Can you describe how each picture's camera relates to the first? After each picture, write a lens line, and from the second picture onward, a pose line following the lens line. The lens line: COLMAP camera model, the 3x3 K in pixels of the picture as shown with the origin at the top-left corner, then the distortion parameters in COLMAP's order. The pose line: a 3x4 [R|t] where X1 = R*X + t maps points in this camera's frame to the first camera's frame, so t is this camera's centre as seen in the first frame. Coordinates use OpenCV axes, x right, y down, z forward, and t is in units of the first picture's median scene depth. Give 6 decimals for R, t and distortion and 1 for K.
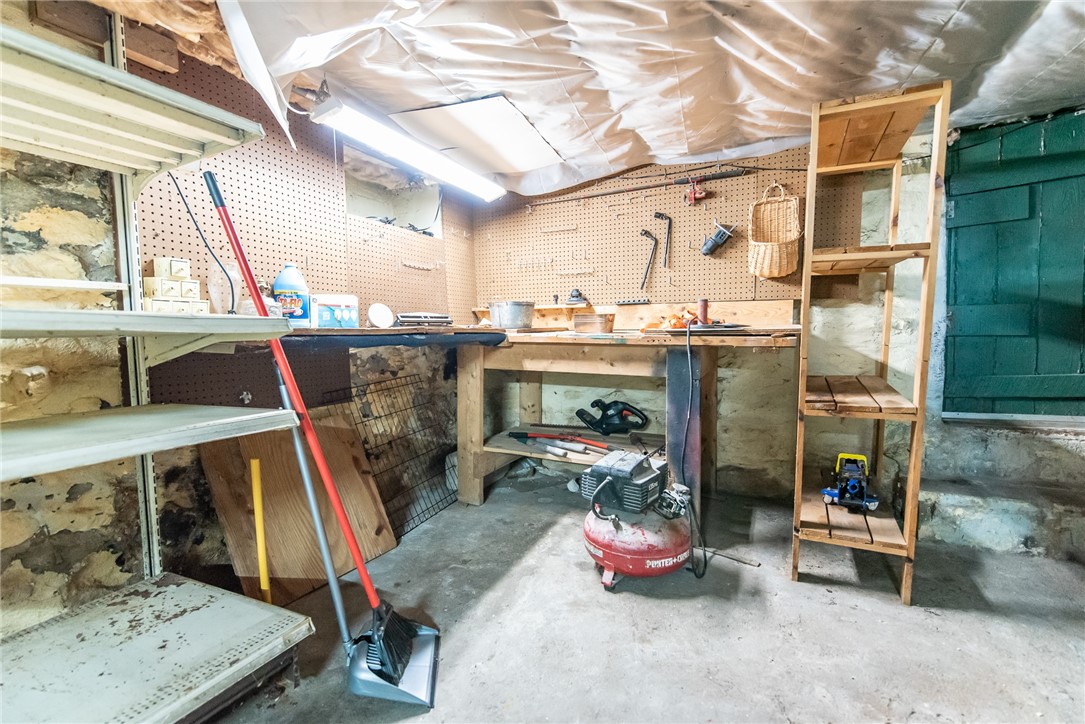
lens RADIAL K [[472.2, 0, 568.3], [0, 472.2, 366.5], [0, 0, 1]] dist [0.001323, -0.000156]
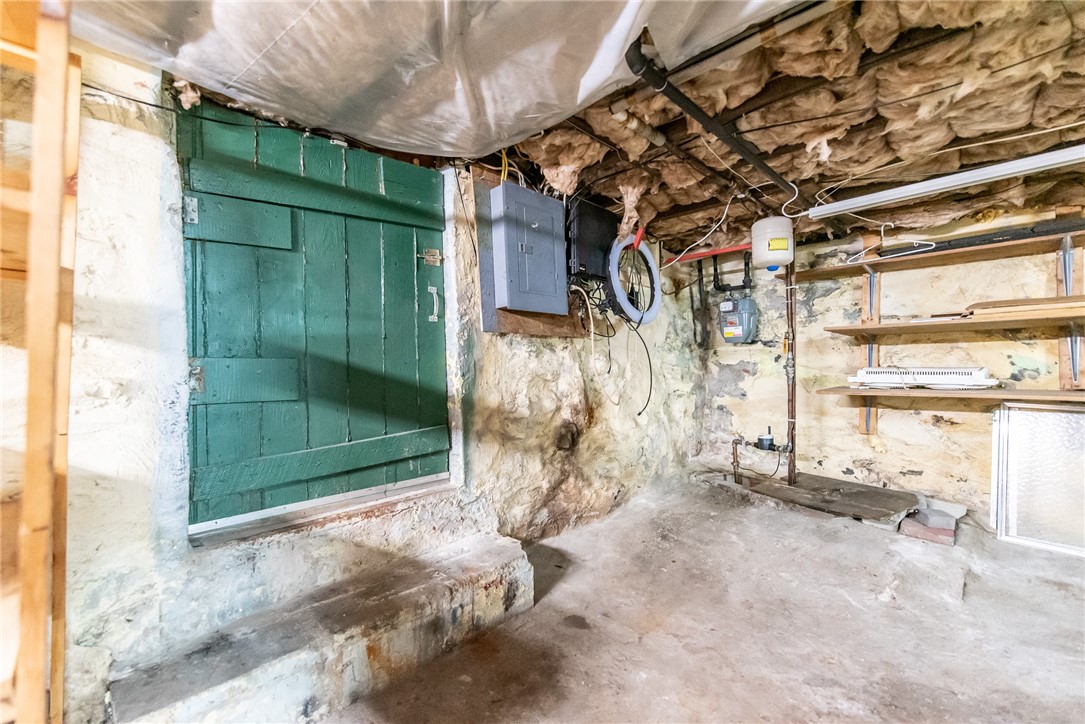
lens RADIAL K [[472.2, 0, 543.9], [0, 472.2, 365.3], [0, 0, 1]] dist [0.001323, -0.000156]
pose [[0.323405, 0.018971, 0.946070, 0.369607], [0.063331, 0.997123, -0.041644, -0.064164], [-0.944139, 0.073383, 0.321274, 0.365468]]
